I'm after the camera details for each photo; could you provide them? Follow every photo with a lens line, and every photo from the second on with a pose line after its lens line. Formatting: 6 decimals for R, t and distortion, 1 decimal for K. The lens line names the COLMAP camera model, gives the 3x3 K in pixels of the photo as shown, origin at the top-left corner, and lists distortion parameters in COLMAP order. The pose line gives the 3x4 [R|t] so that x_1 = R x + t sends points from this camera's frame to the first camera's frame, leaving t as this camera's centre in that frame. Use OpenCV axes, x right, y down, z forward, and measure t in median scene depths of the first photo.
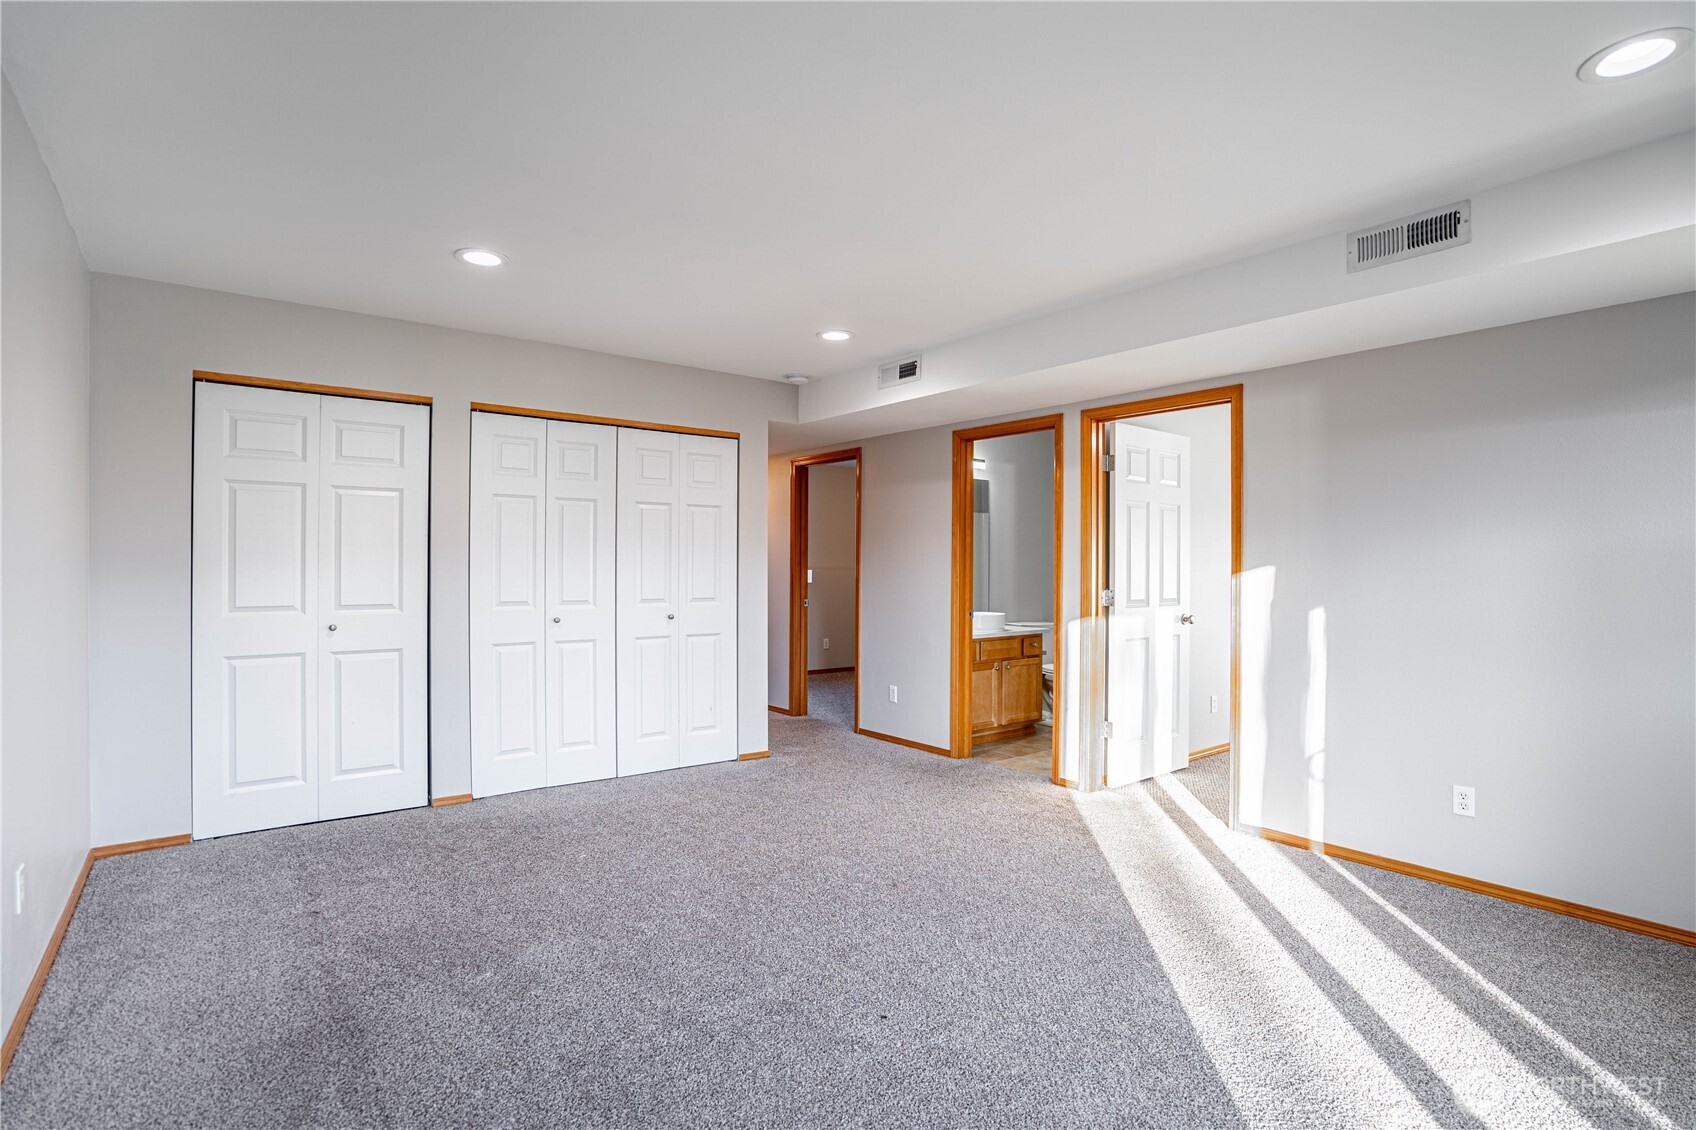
lens RADIAL K [[837.2, 0, 848.0], [0, 837.2, 565.0], [0, 0, 1]] dist [-0.017574, 0.001216]
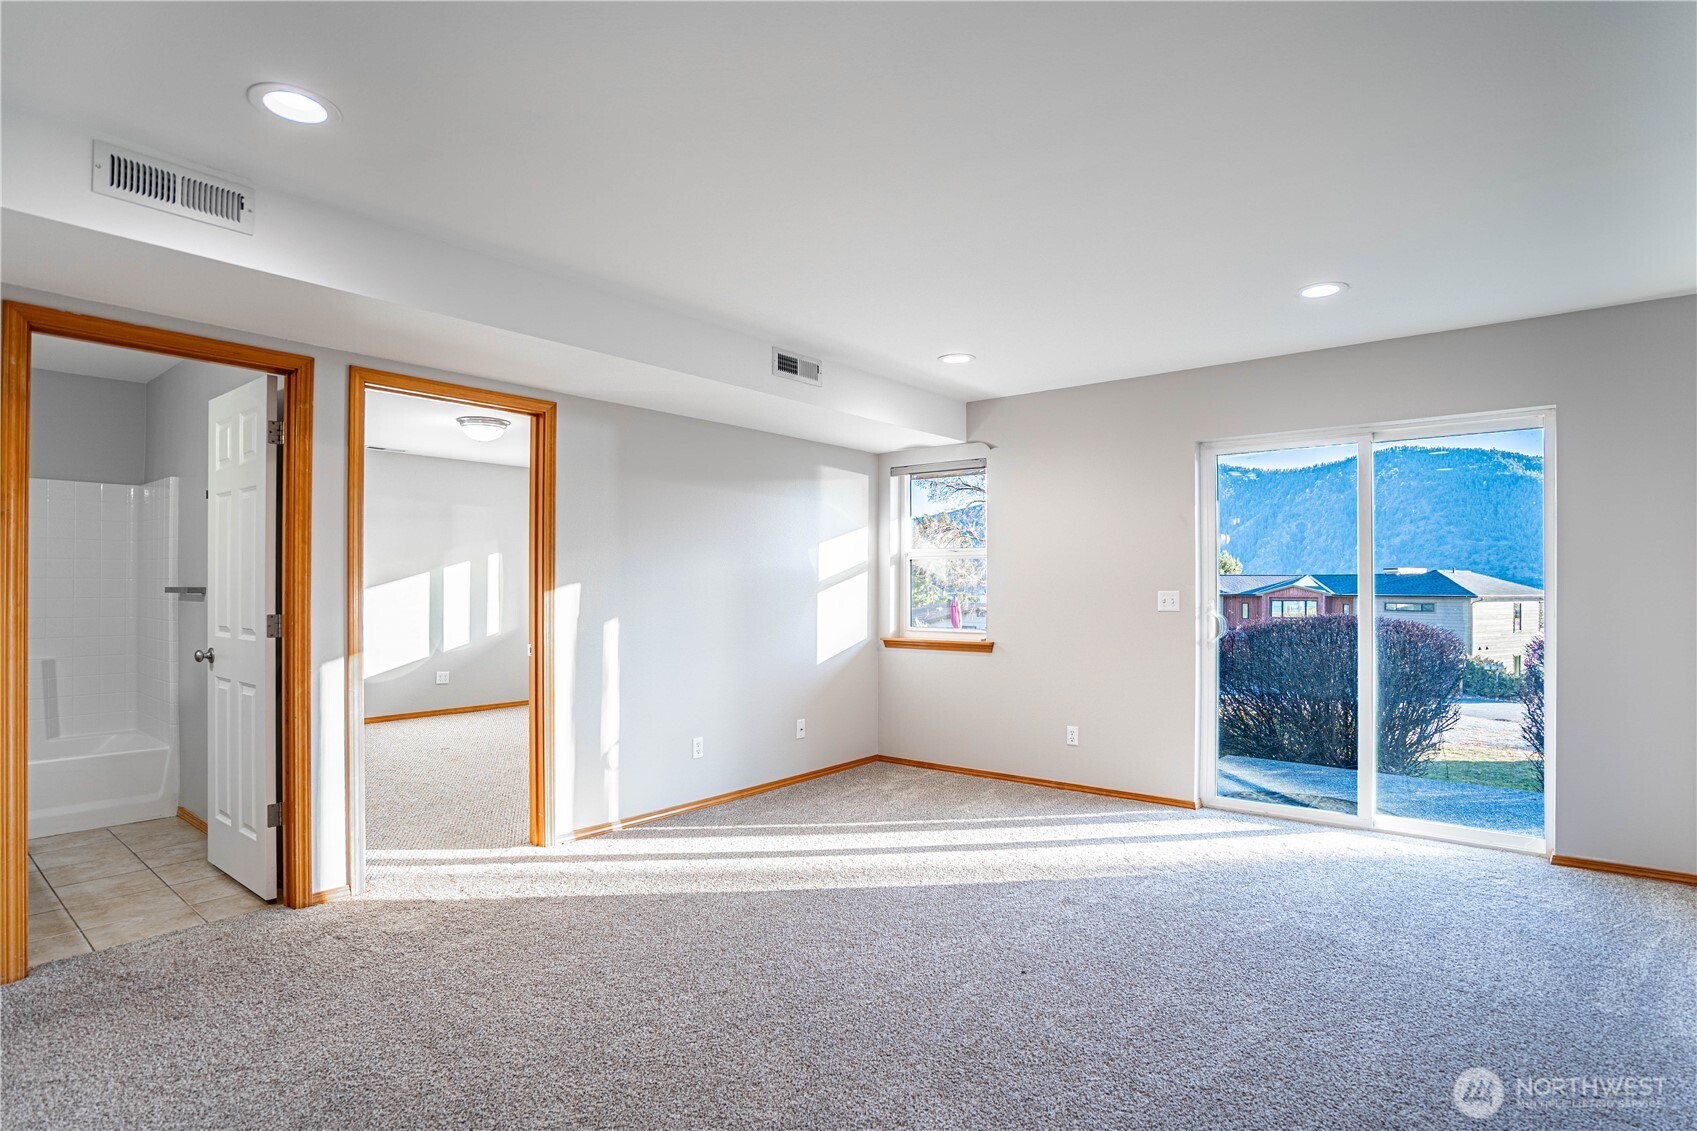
lens RADIAL K [[868.1, 0, 871.3], [0, 868.1, 584.6], [0, 0, 1]] dist [0.000316, 0.000045]
pose [[-0.222170, -0.005657, 0.974992, -0.693399], [-0.007602, 0.999963, 0.004069, -0.005229], [-0.974978, -0.006508, -0.222204, 0.924566]]
